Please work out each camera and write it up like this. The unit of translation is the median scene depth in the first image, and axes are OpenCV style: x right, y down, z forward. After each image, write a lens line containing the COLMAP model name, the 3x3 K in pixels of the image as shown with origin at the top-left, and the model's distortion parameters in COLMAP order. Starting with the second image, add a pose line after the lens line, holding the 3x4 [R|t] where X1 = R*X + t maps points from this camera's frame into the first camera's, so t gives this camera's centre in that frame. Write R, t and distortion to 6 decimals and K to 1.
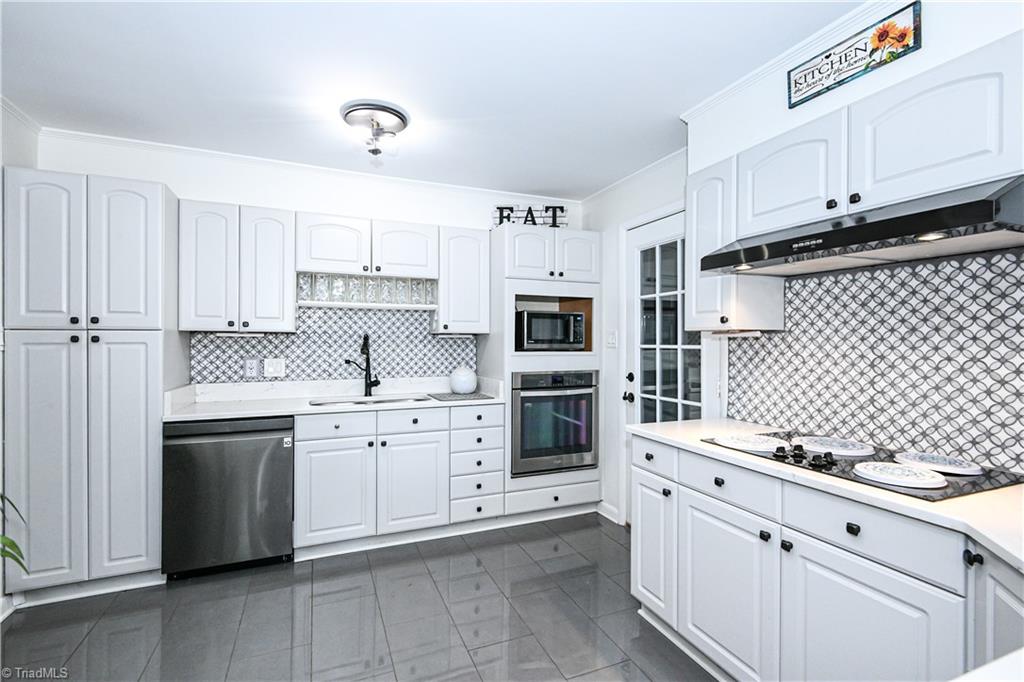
lens RADIAL K [[468.8, 0, 513.8], [0, 468.8, 341.4], [0, 0, 1]] dist [0.002634, -0.001189]
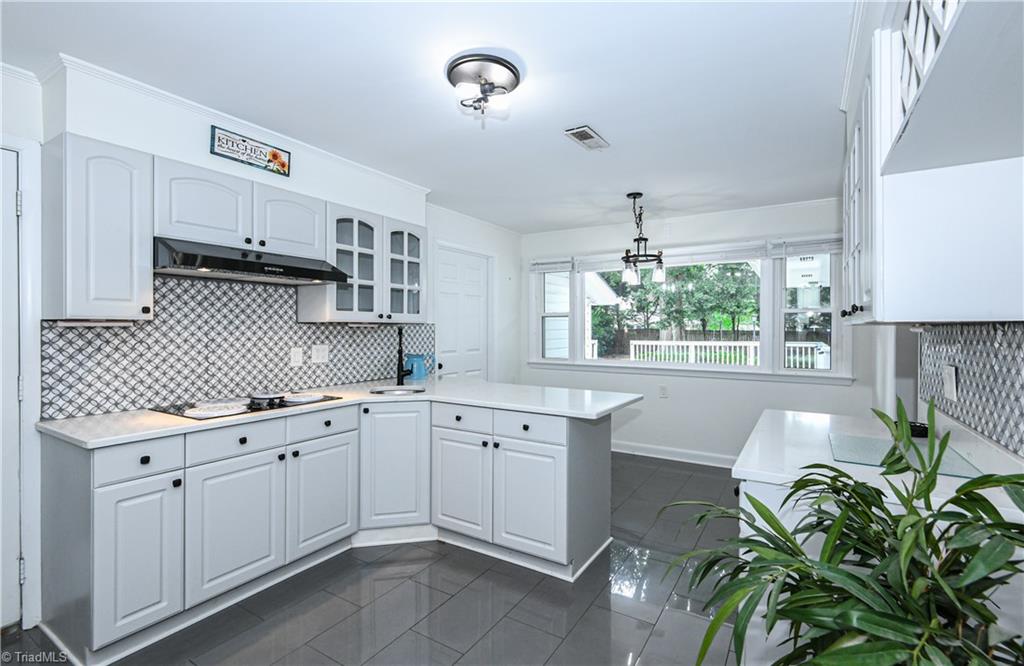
lens RADIAL K [[475.2, 0, 508.6], [0, 475.2, 330.3], [0, 0, 1]] dist [0.001158, 0.000165]
pose [[-0.569537, -0.014531, 0.821837, -0.774762], [-0.004768, 0.999885, 0.014375, -0.018760], [-0.821952, 0.004268, -0.569541, 0.845554]]
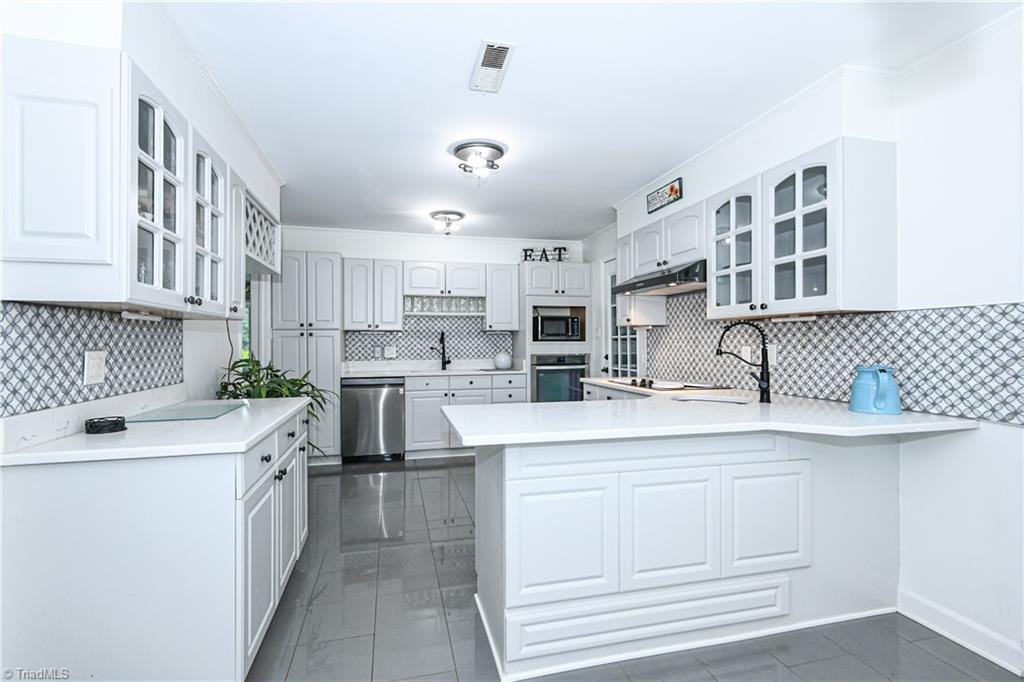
lens RADIAL K [[468.8, 0, 508.7], [0, 468.8, 341.8], [0, 0, 1]] dist [0.002634, -0.001189]
pose [[0.987818, -0.007986, -0.155406, 0.239896], [0.007315, 0.999961, -0.004892, 0.042926], [0.155439, 0.003696, 0.987839, -0.834460]]
